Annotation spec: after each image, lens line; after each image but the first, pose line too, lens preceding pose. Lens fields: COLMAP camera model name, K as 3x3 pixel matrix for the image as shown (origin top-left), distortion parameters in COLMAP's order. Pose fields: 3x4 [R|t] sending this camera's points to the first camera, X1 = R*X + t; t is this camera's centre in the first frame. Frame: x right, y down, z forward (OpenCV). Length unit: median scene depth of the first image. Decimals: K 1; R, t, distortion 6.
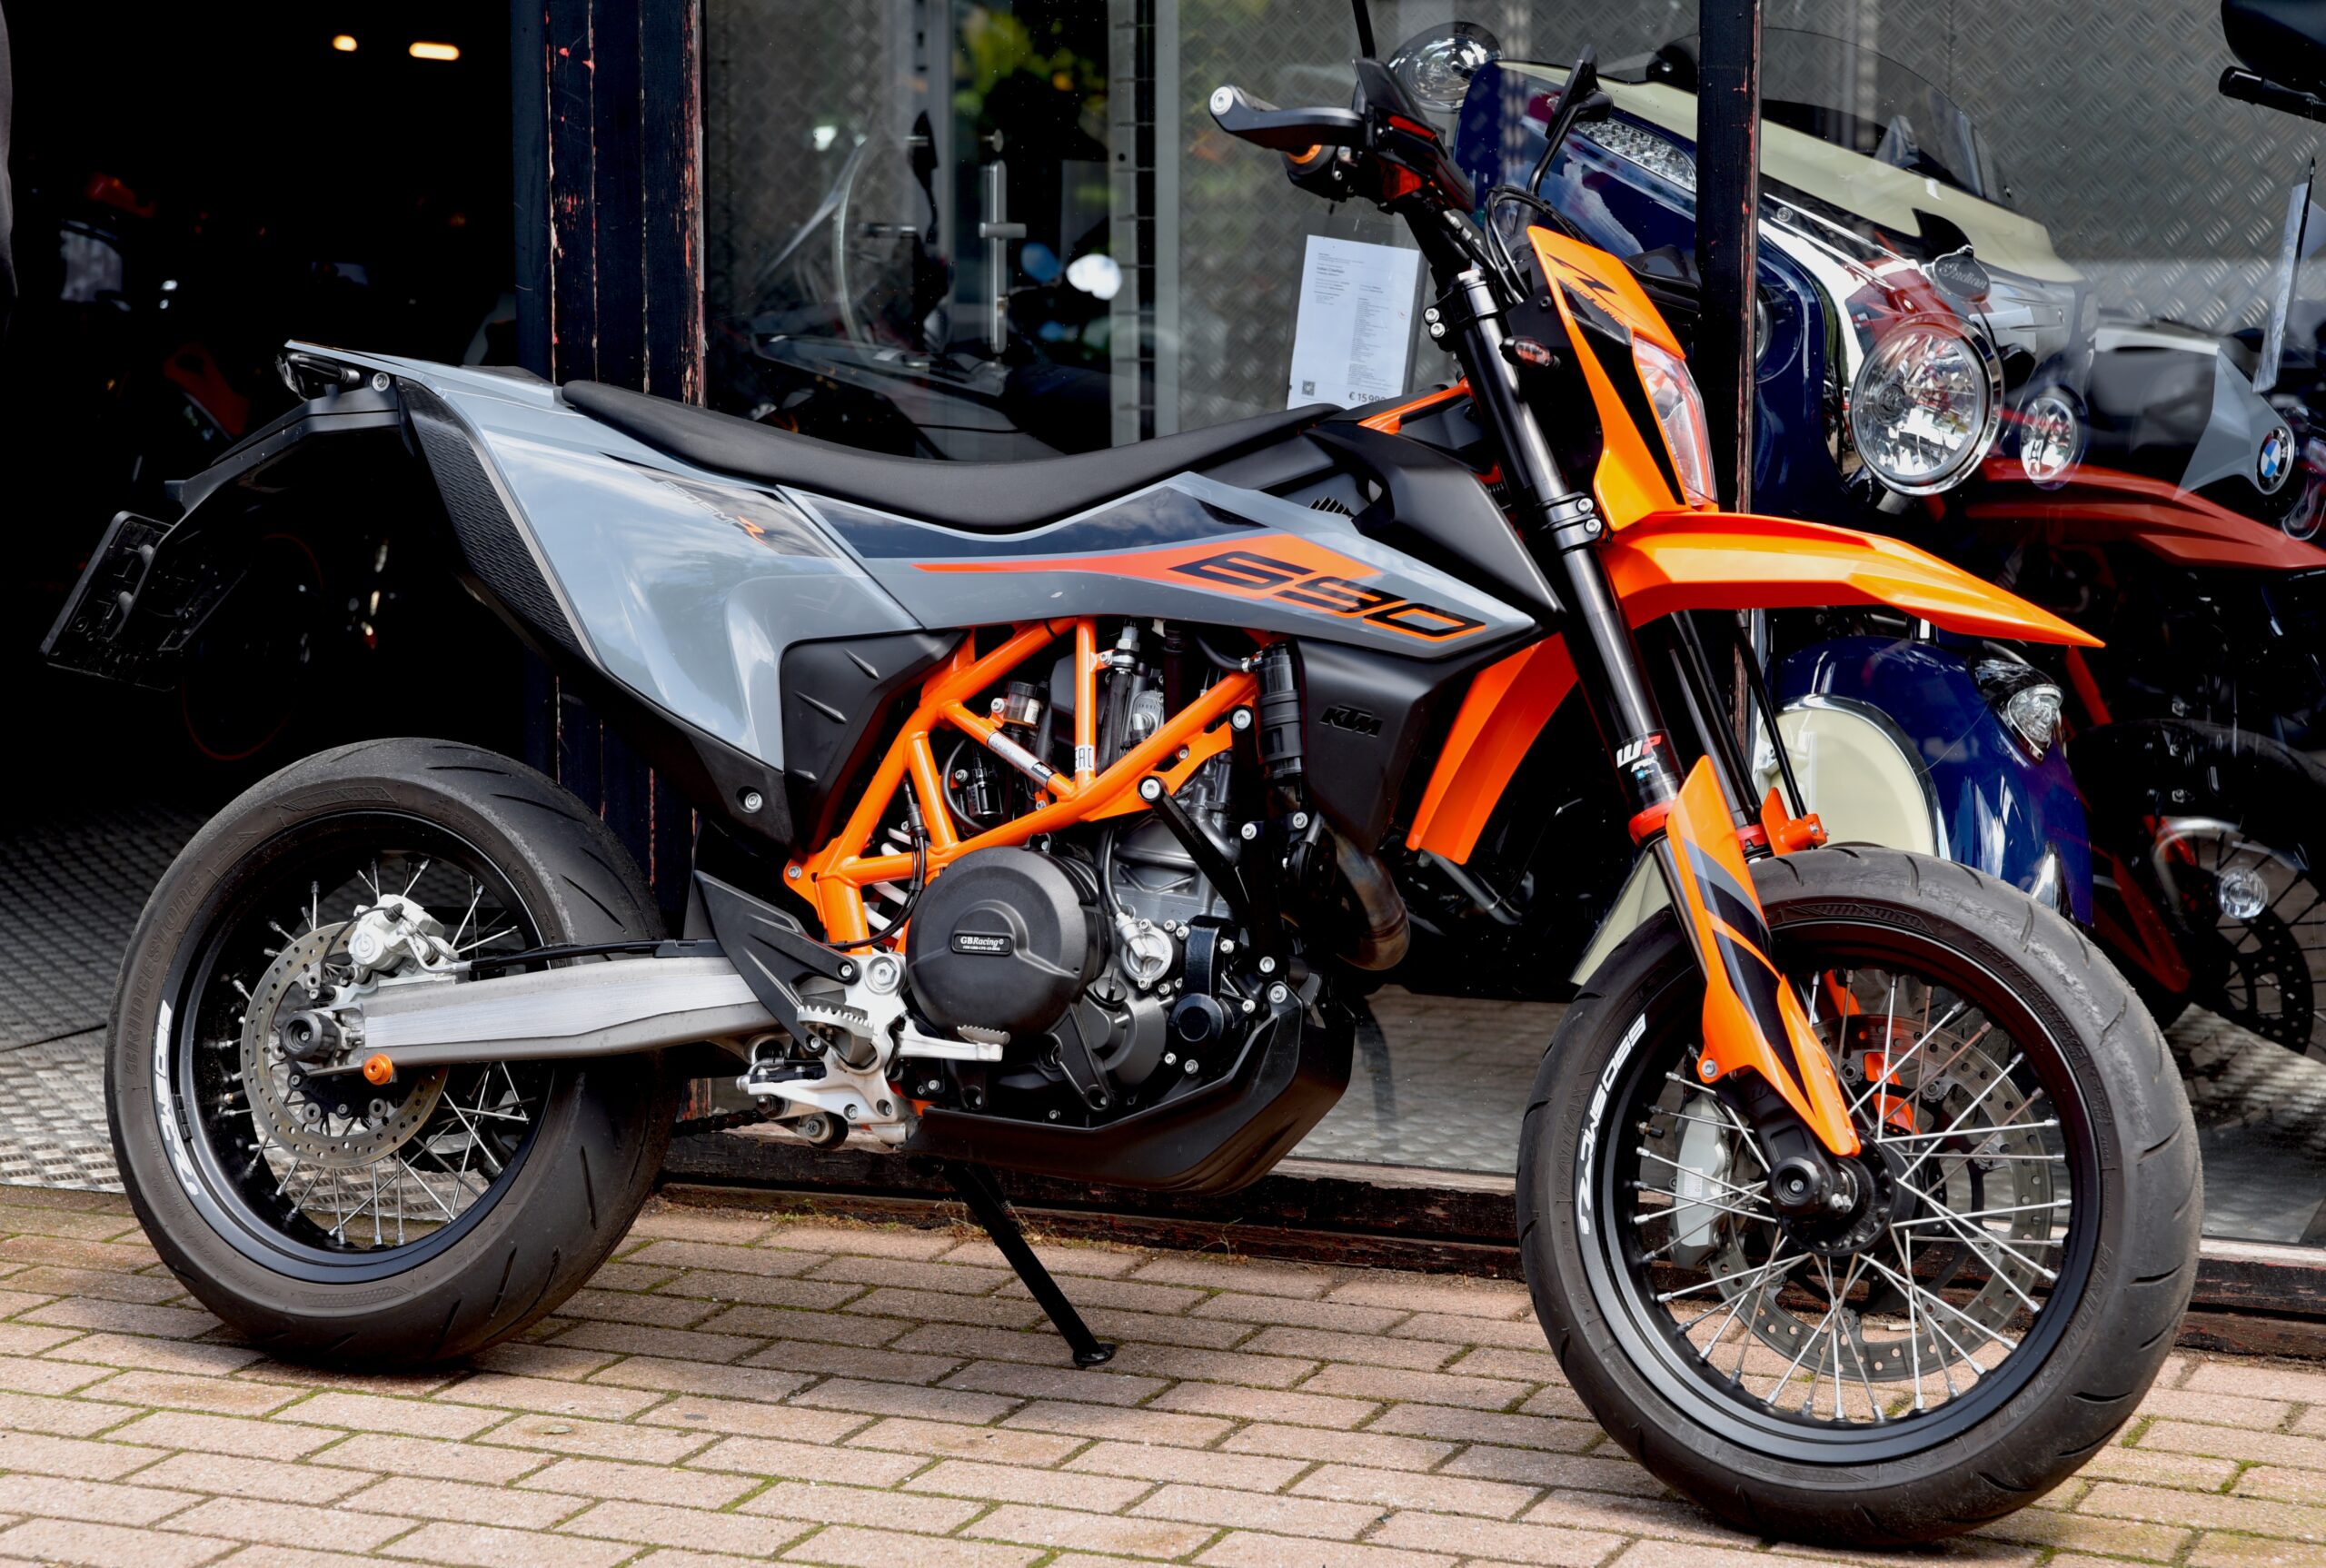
lens RADIAL K [[4777.0, 0, 1164.2], [0, 4777.0, 788.3], [0, 0, 1]] dist [0.198759, 0.000000]
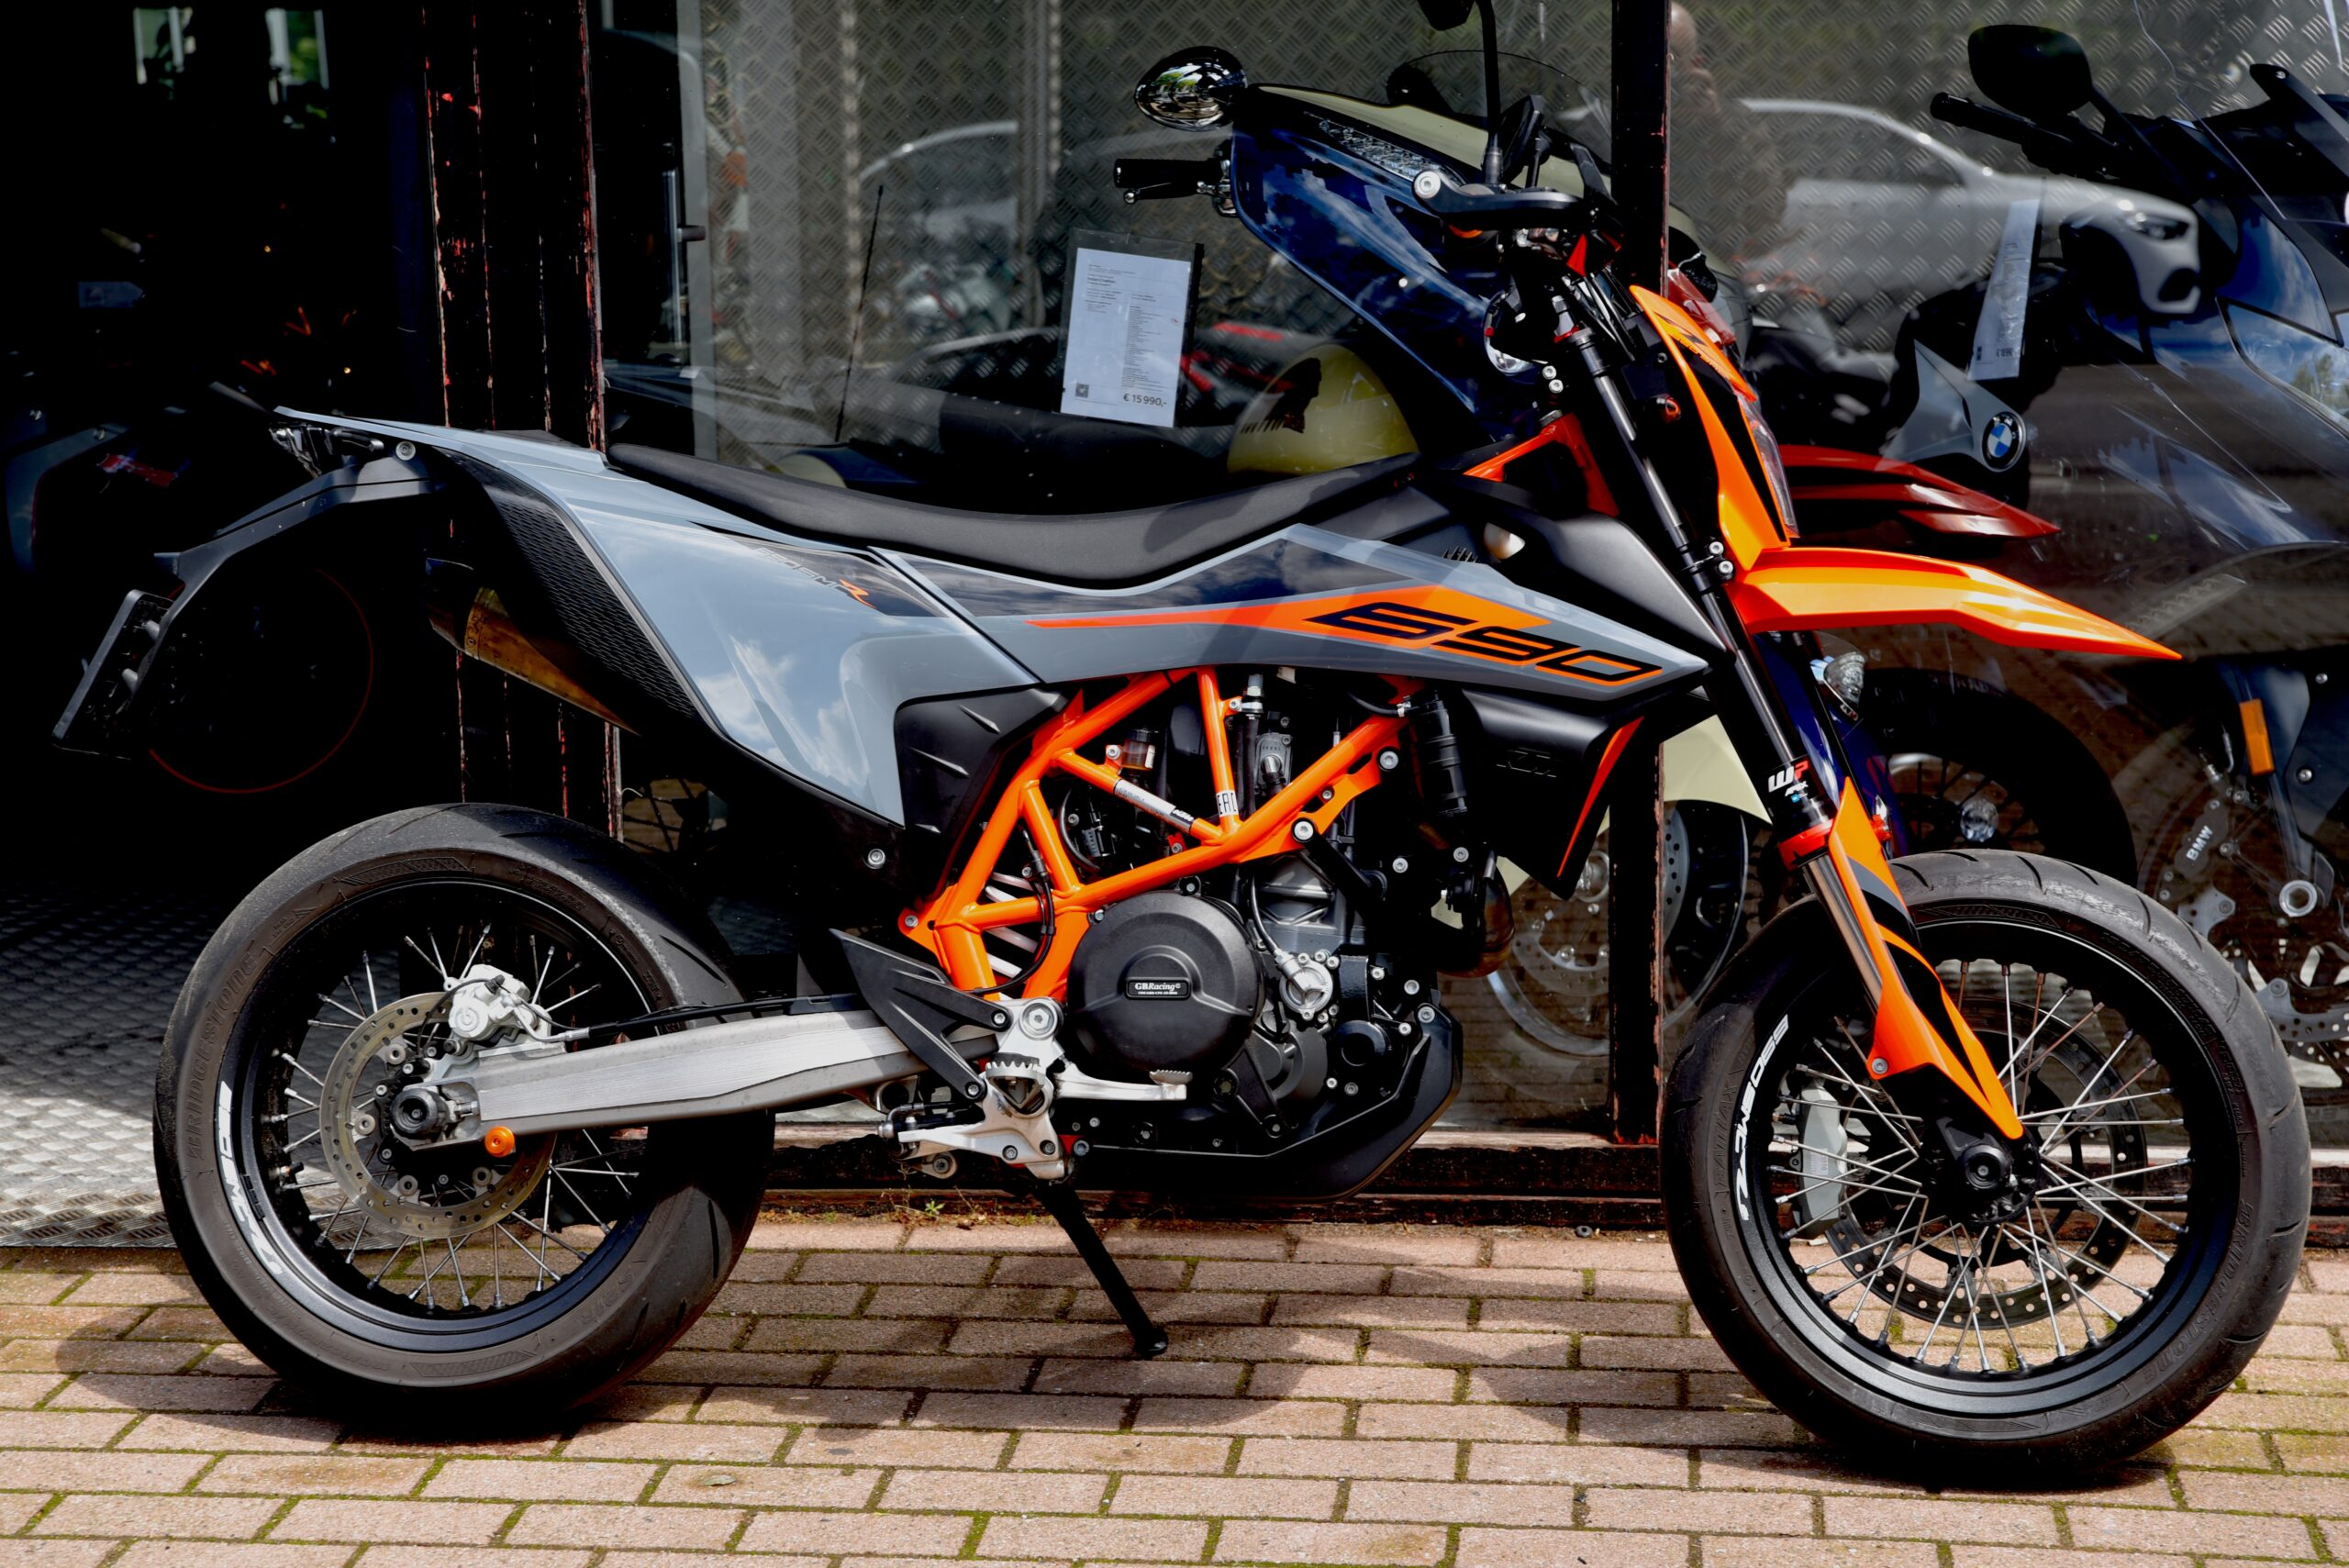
lens RADIAL K [[4076.0, 0, 1183.7], [0, 4076.0, 792.1], [0, 0, 1]] dist [0.167236, 0.000000]
pose [[0.958375, -0.062347, 0.278621, -0.271060], [0.047426, 0.997072, 0.059982, -0.061895], [-0.281545, -0.044271, 0.958526, 0.142309]]
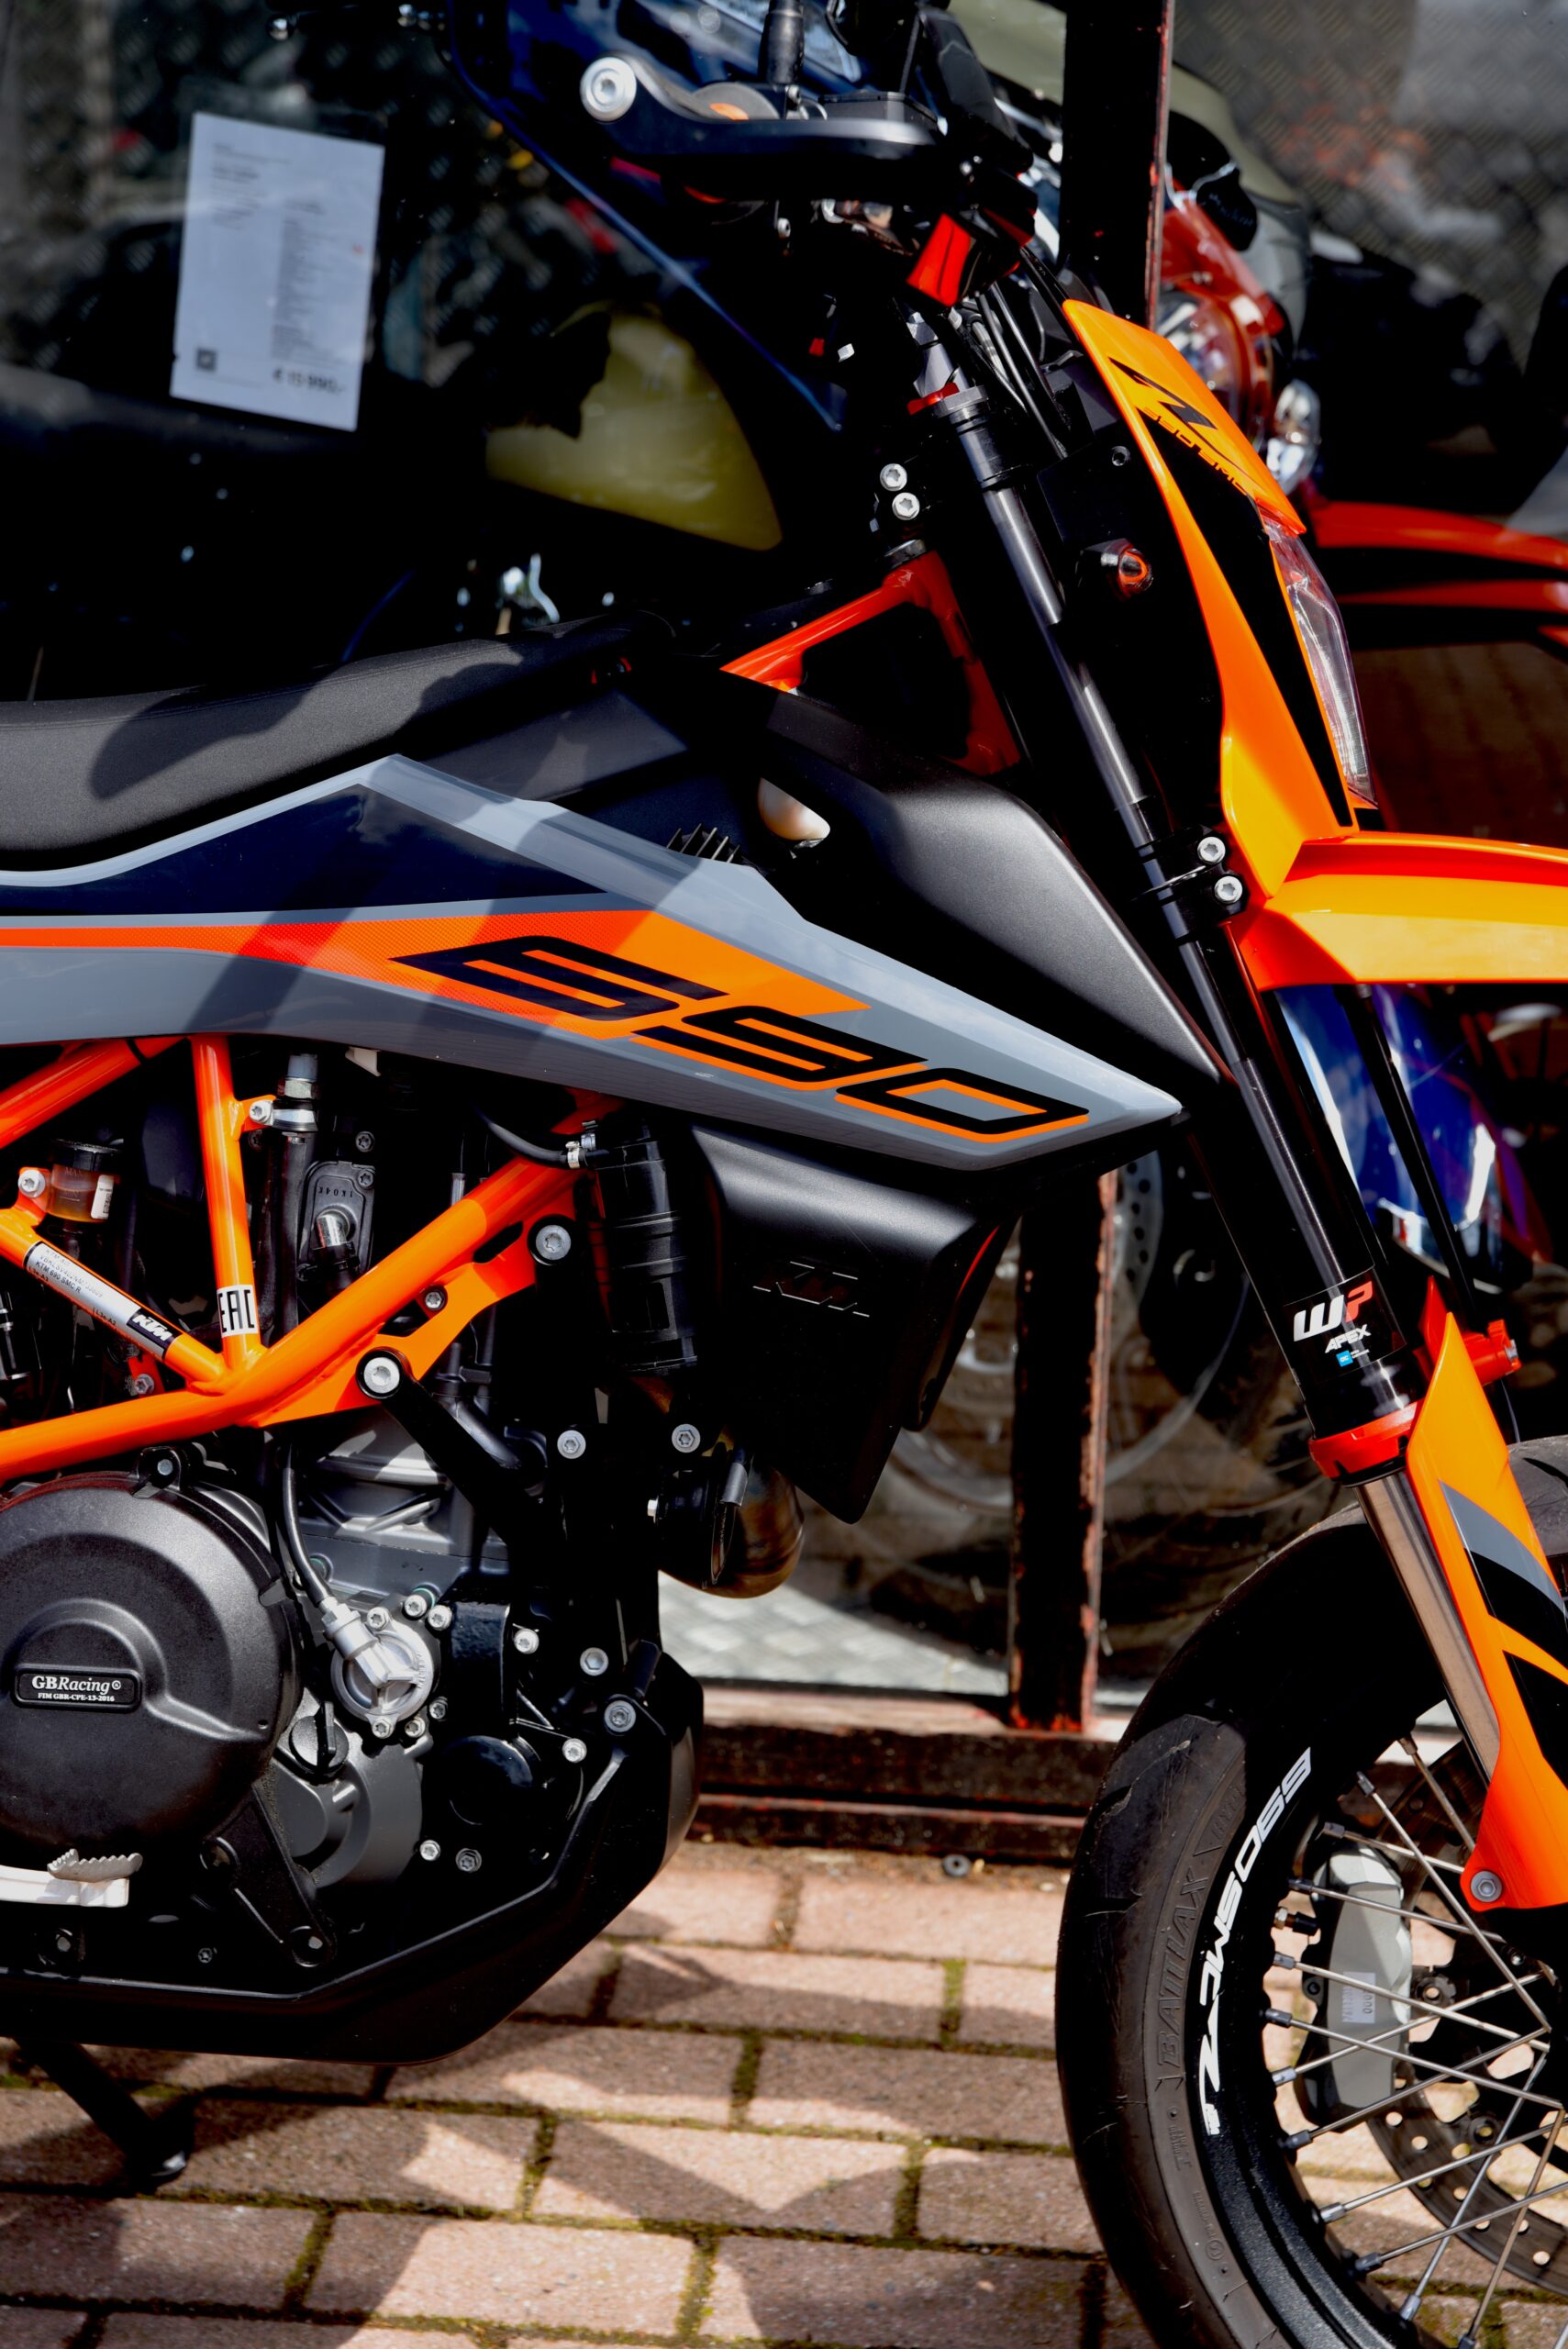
lens RADIAL K [[4268.7, 0, 781.5], [0, 4268.7, 1195.6], [0, 0, 1]] dist [0.213603, 0.000000]
pose [[0.954241, -0.071791, 0.290295, -0.095423], [0.015716, 0.981454, 0.191055, -0.107800], [-0.298627, -0.177750, 0.937671, 0.526373]]
